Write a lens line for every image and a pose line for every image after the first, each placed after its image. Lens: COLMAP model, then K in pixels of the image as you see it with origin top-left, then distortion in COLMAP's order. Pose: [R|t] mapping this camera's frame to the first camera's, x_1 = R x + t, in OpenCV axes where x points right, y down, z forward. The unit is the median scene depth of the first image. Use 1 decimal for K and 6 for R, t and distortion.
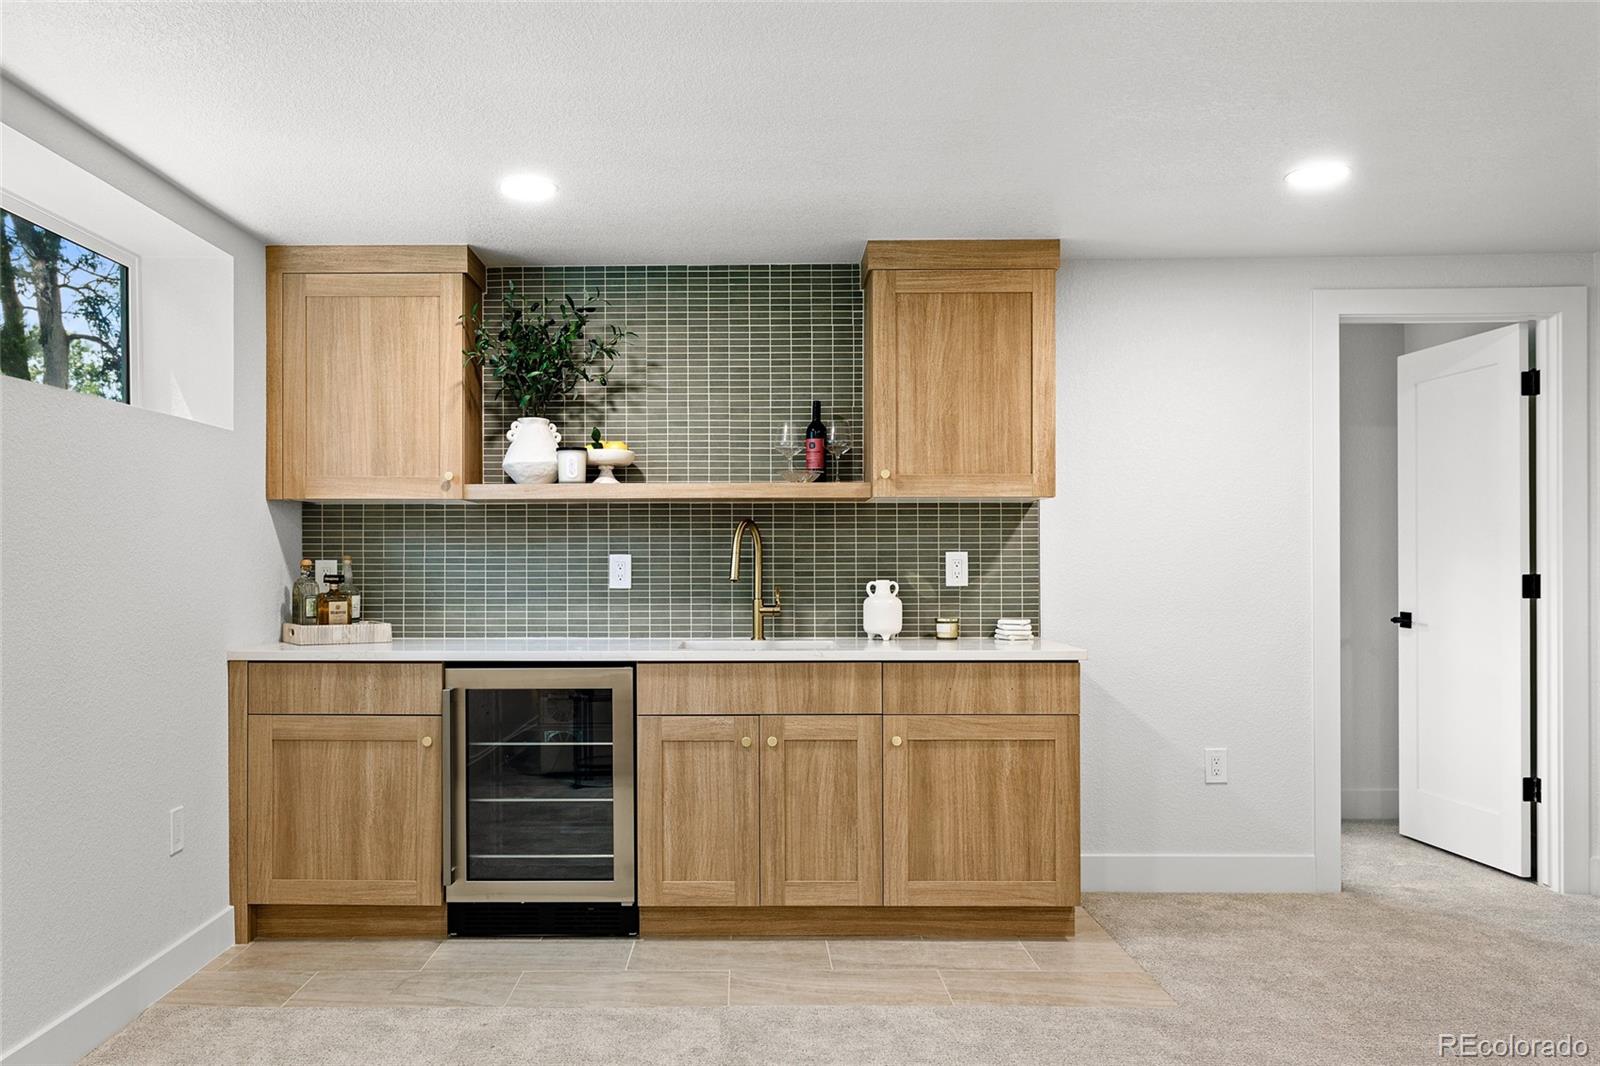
lens RADIAL K [[1360.0, 0, 767.0], [0, 1360.0, 559.8], [0, 0, 1]] dist [0.028448, 0.003610]
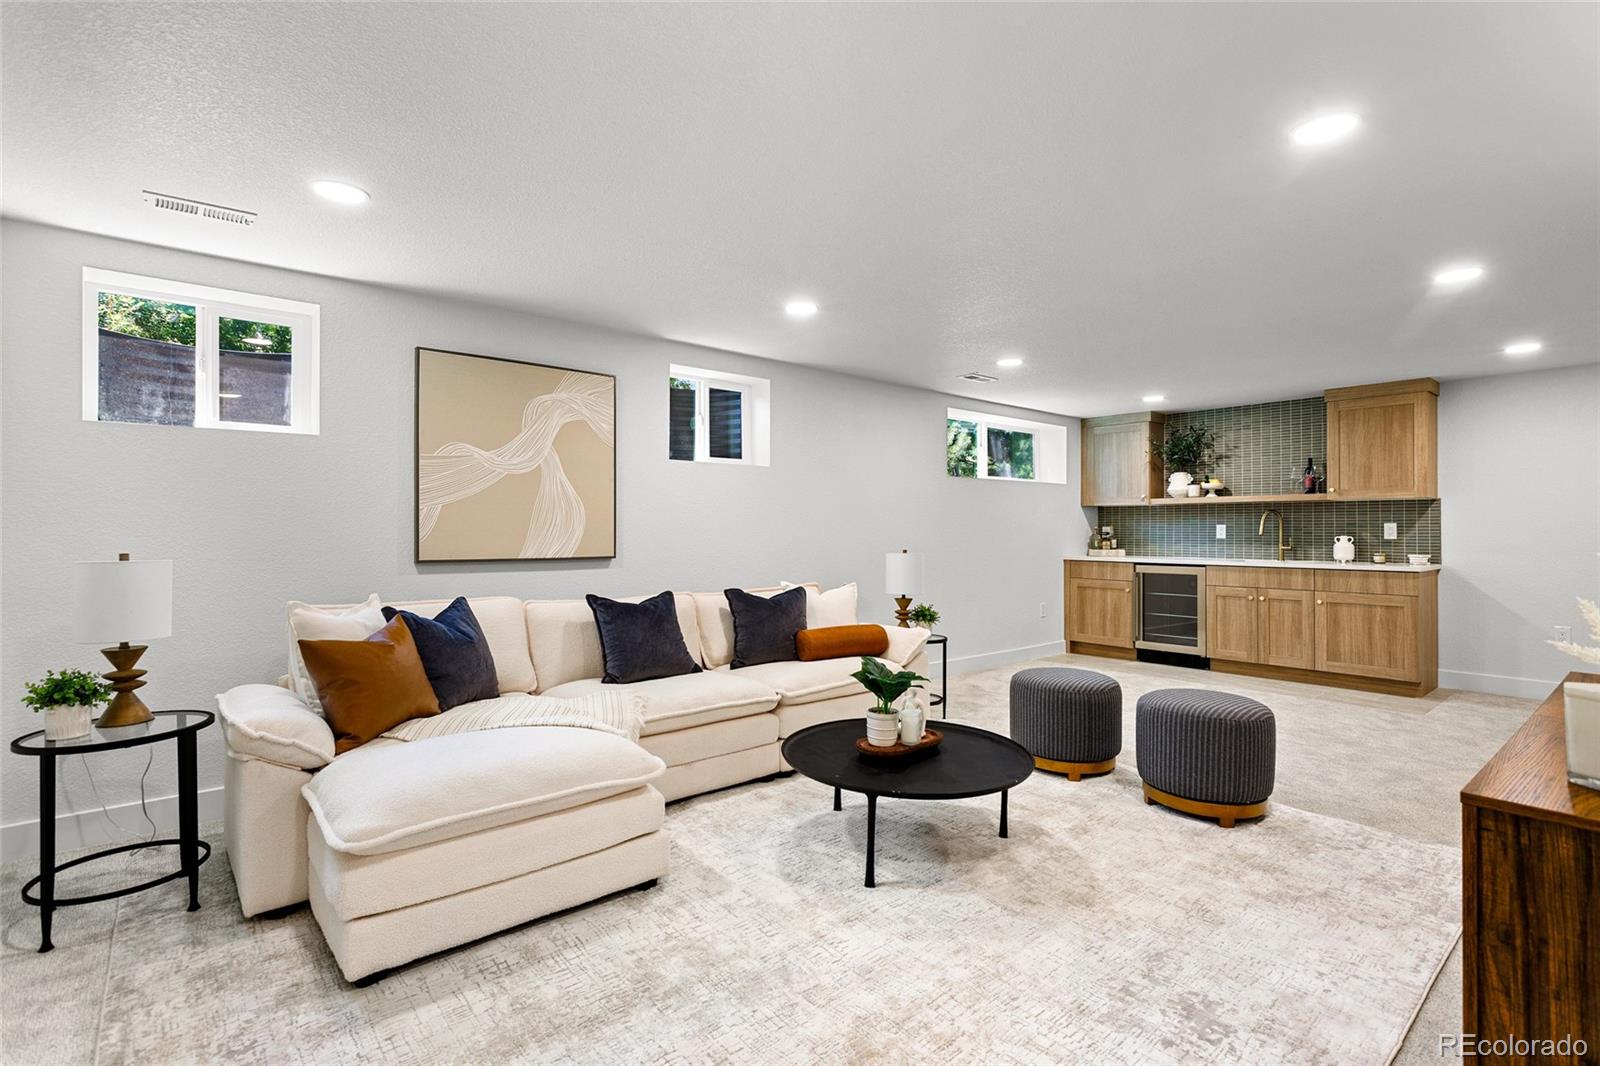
lens RADIAL K [[777.9, 0, 792.4], [0, 777.9, 526.9], [0, 0, 1]] dist [-0.009419, 0.007755]
pose [[0.667578, 0.000282, -0.744540, 0.452929], [-0.001020, 0.999999, -0.000536, 0.001955], [0.744539, 0.001118, 0.667578, -0.560585]]
